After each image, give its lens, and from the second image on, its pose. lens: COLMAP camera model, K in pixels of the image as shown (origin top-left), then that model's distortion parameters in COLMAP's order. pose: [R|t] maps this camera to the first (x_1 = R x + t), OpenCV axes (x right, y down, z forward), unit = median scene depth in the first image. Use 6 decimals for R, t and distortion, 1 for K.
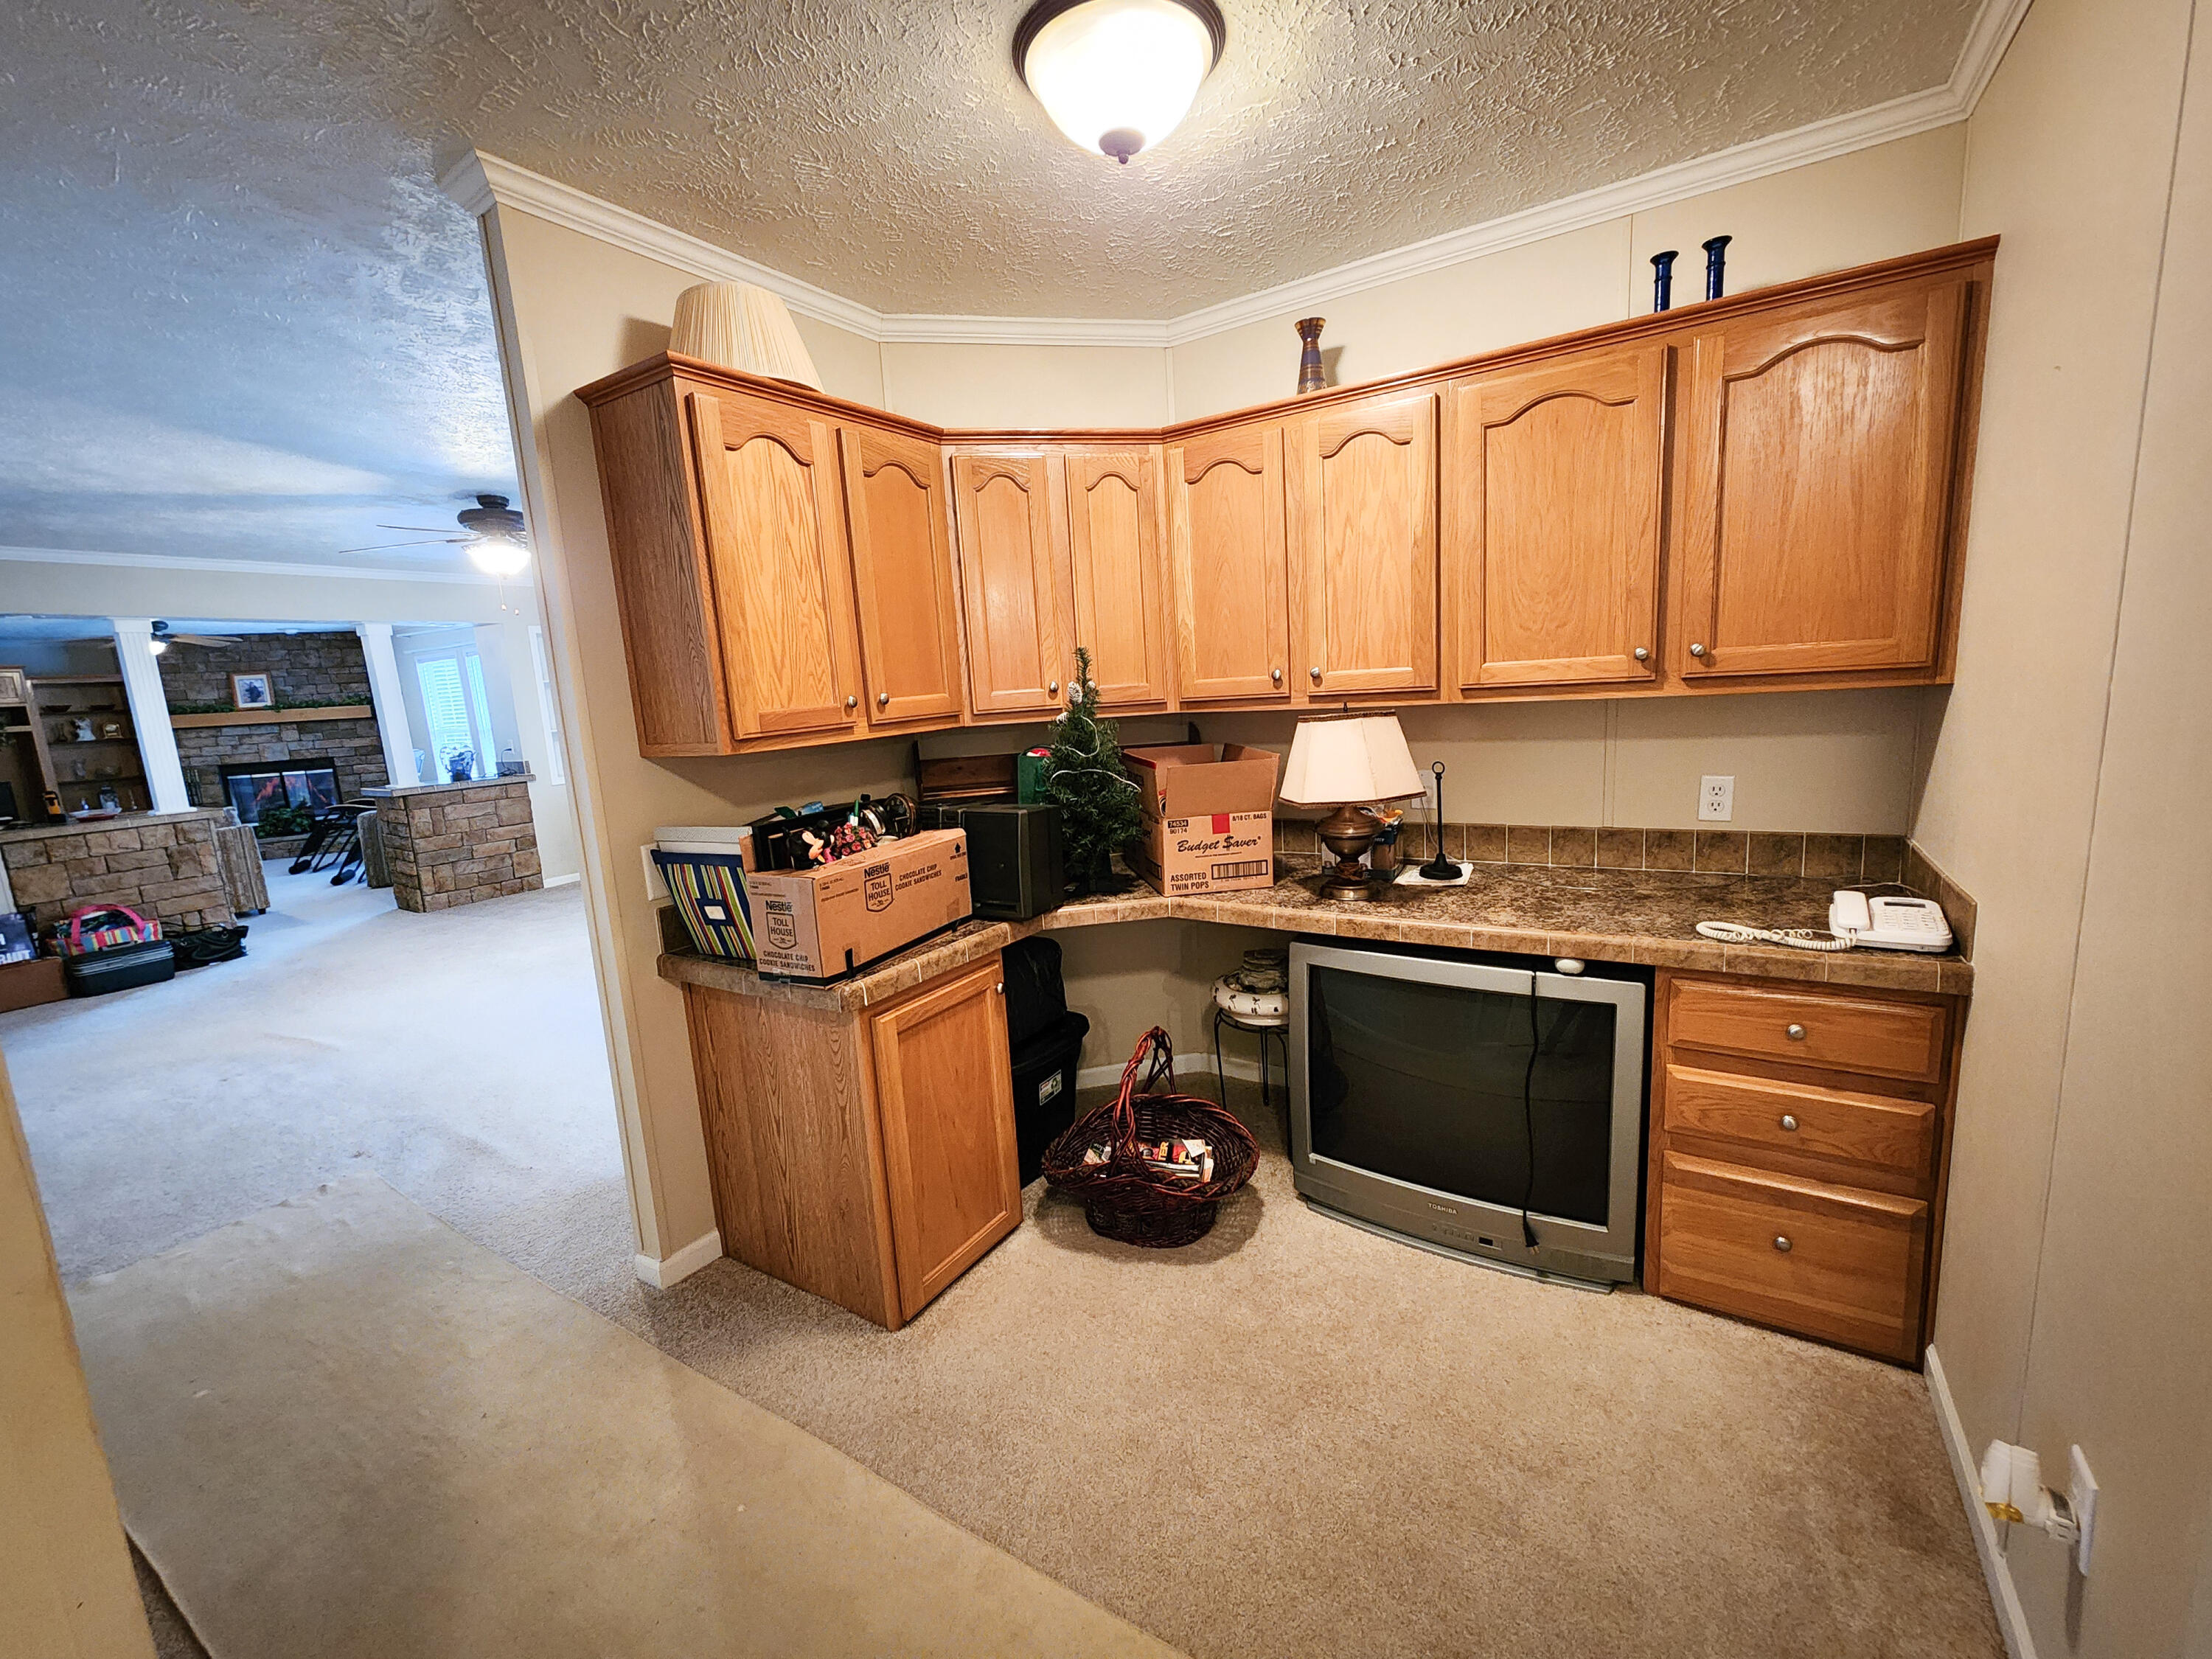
lens RADIAL K [[912.2, 0, 1100.1], [0, 912.2, 829.0], [0, 0, 1]] dist [0.003240, 0.000286]
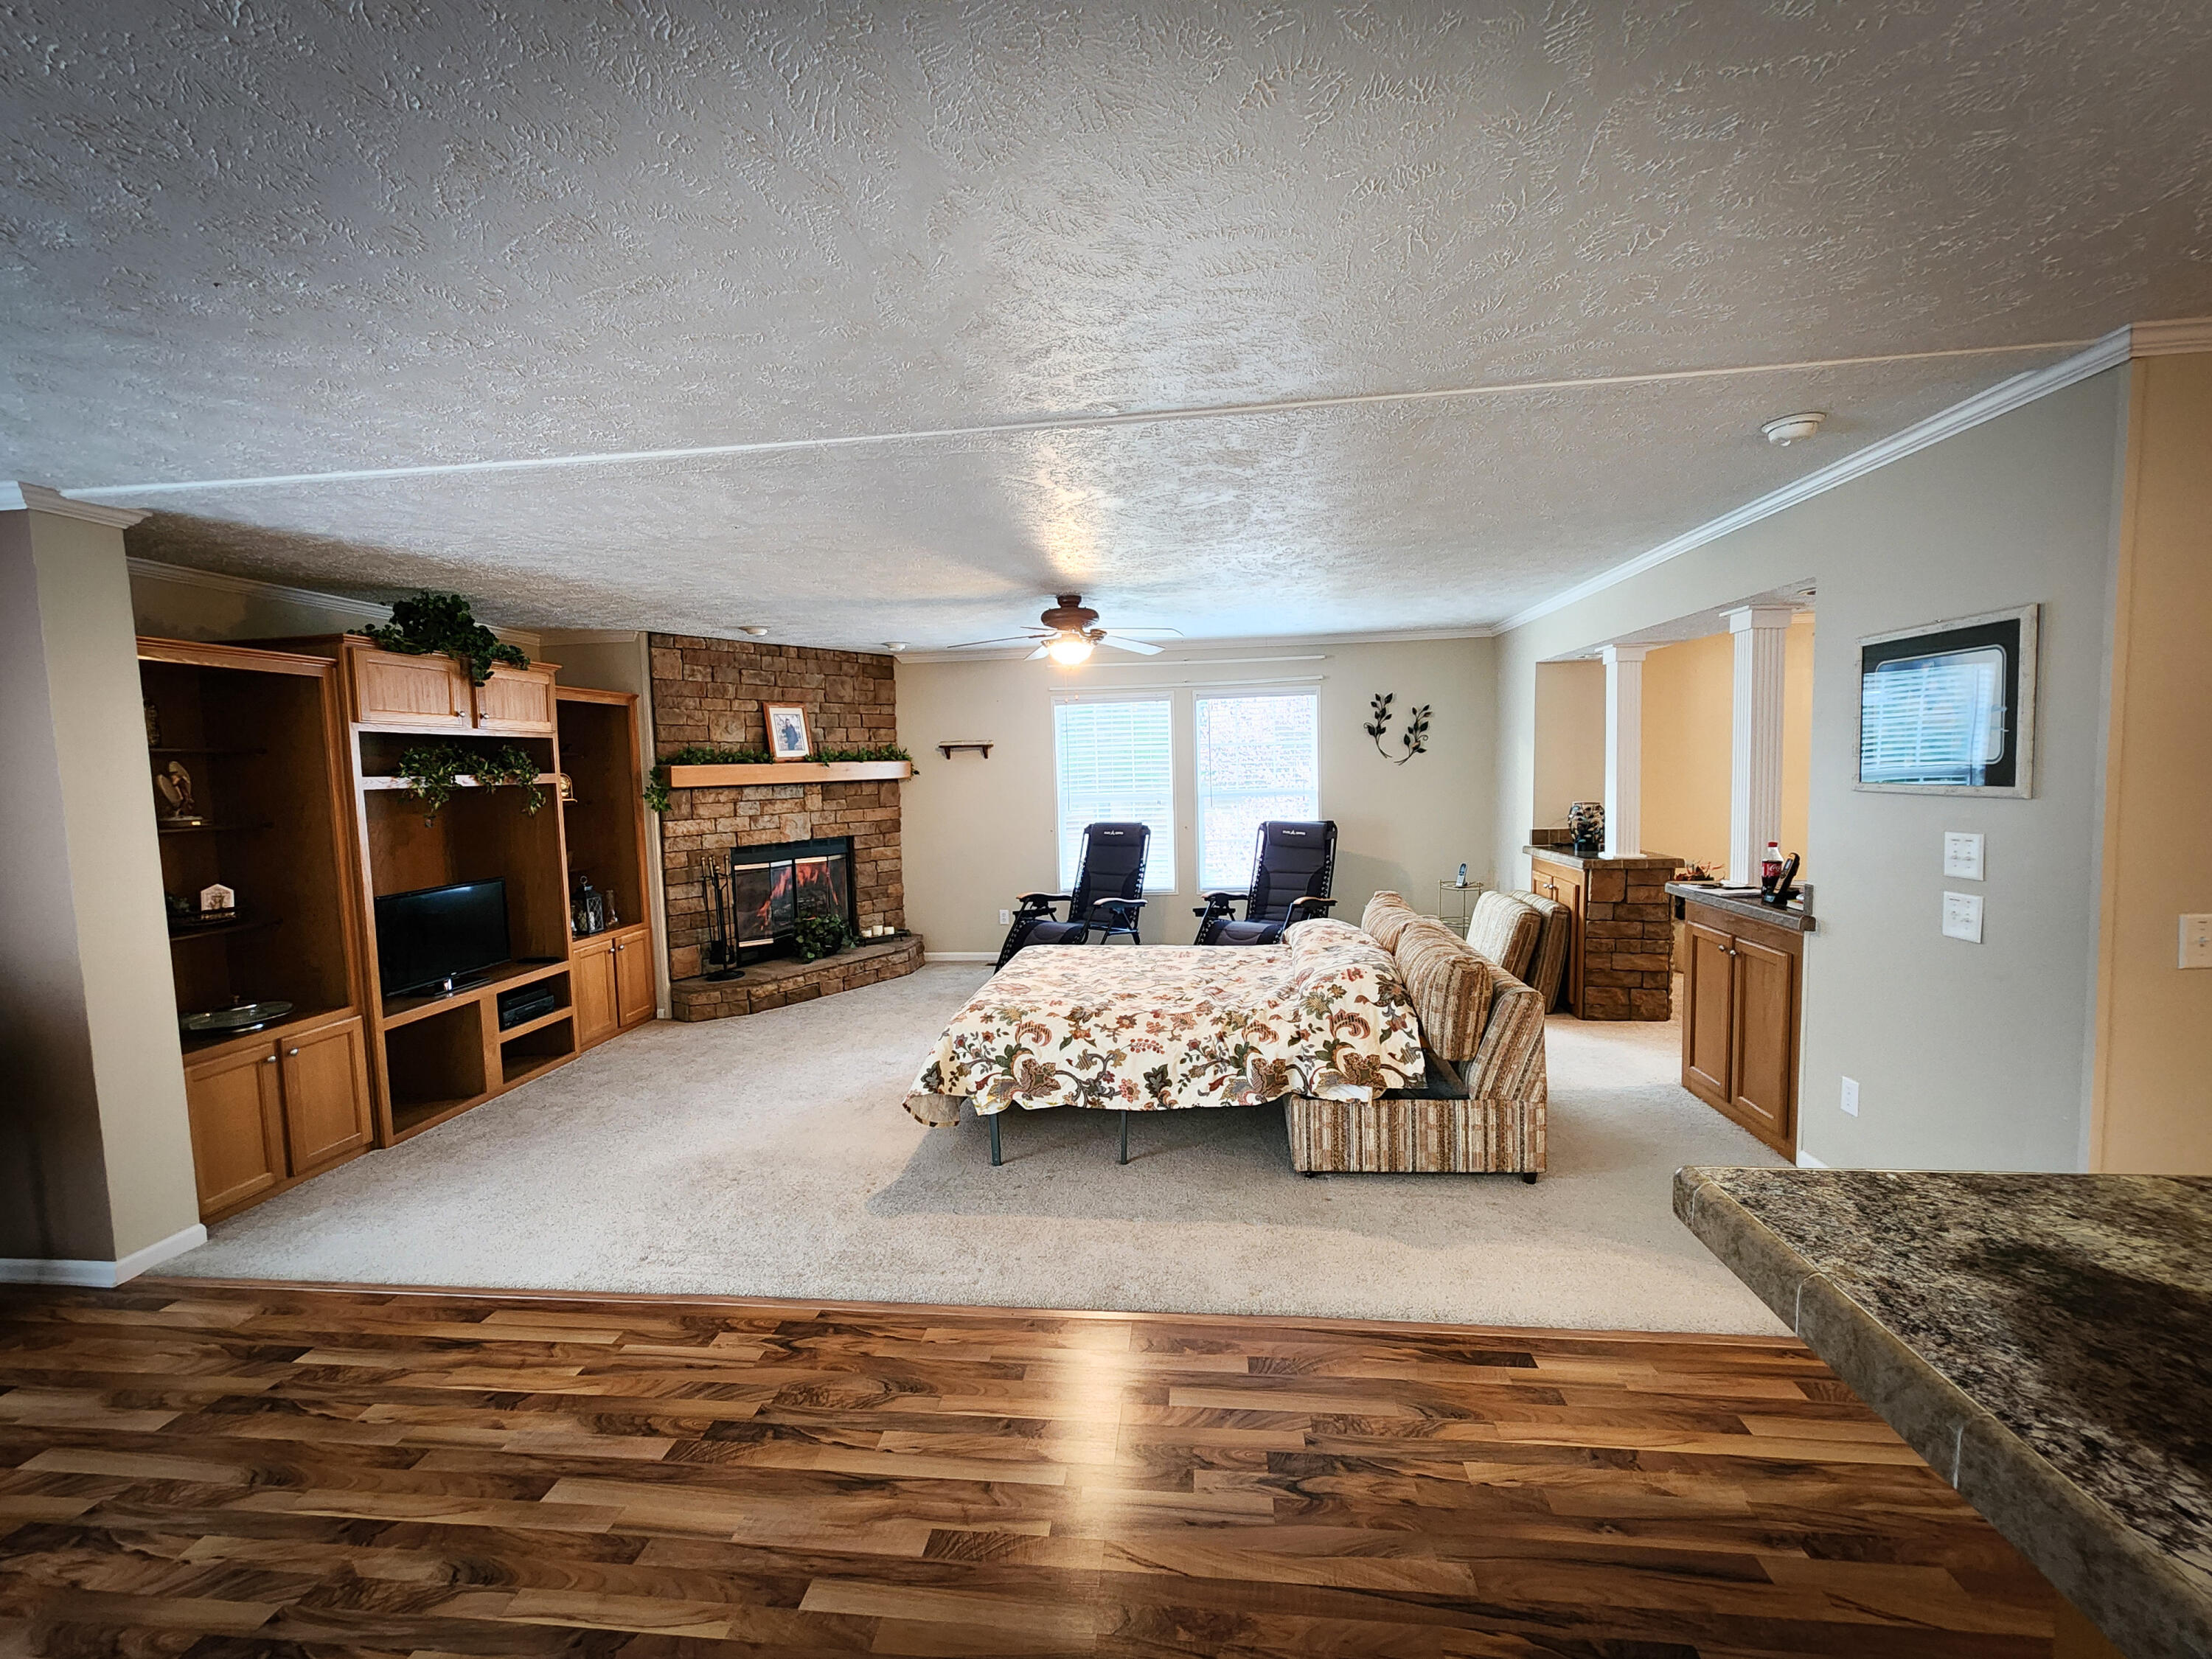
lens RADIAL K [[912.2, 0, 1109.6], [0, 912.2, 826.5], [0, 0, 1]] dist [0.003240, 0.000286]
pose [[0.898209, 0.002921, 0.439558, -2.879222], [0.047366, 0.993512, -0.103392, -0.022772], [-0.437009, 0.113687, 0.892244, 0.963987]]
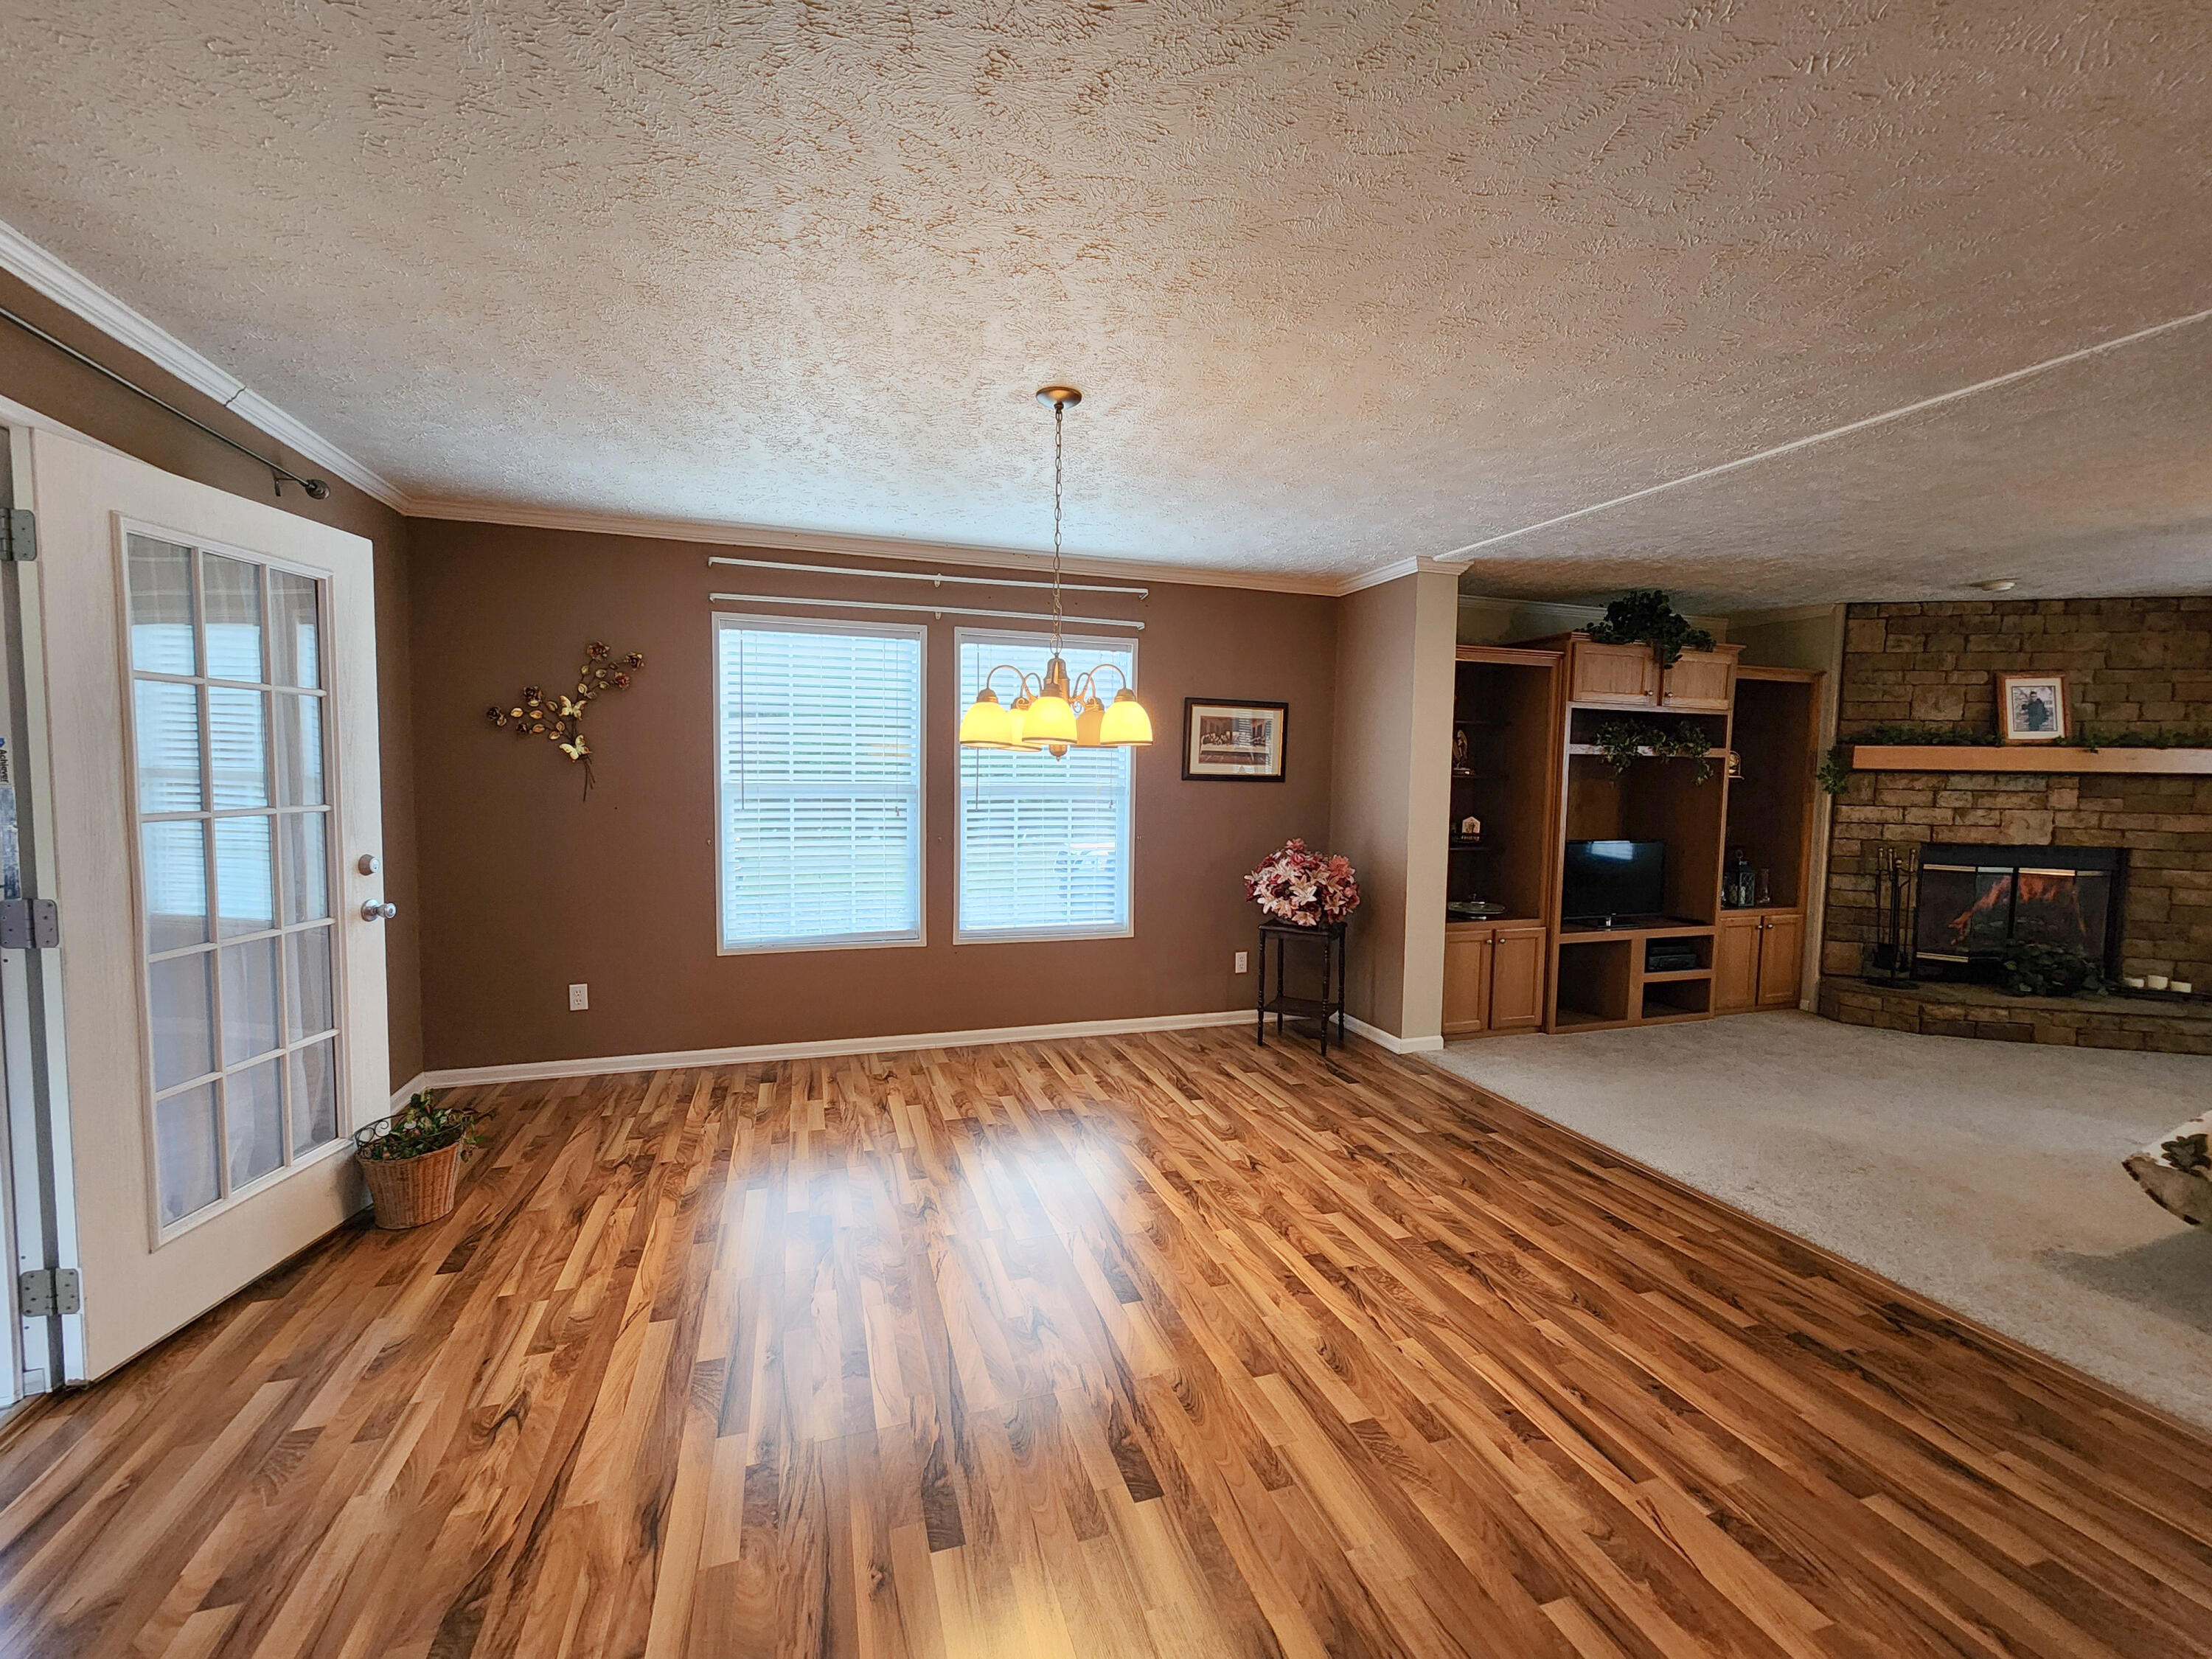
lens RADIAL K [[912.2, 0, 1100.9], [0, 912.2, 828.5], [0, 0, 1]] dist [0.003240, 0.000286]
pose [[0.770530, 0.115996, -0.626760, -2.863332], [-0.165203, 0.986044, -0.020608, 0.038328], [0.615623, 0.119422, 0.778940, 0.807808]]
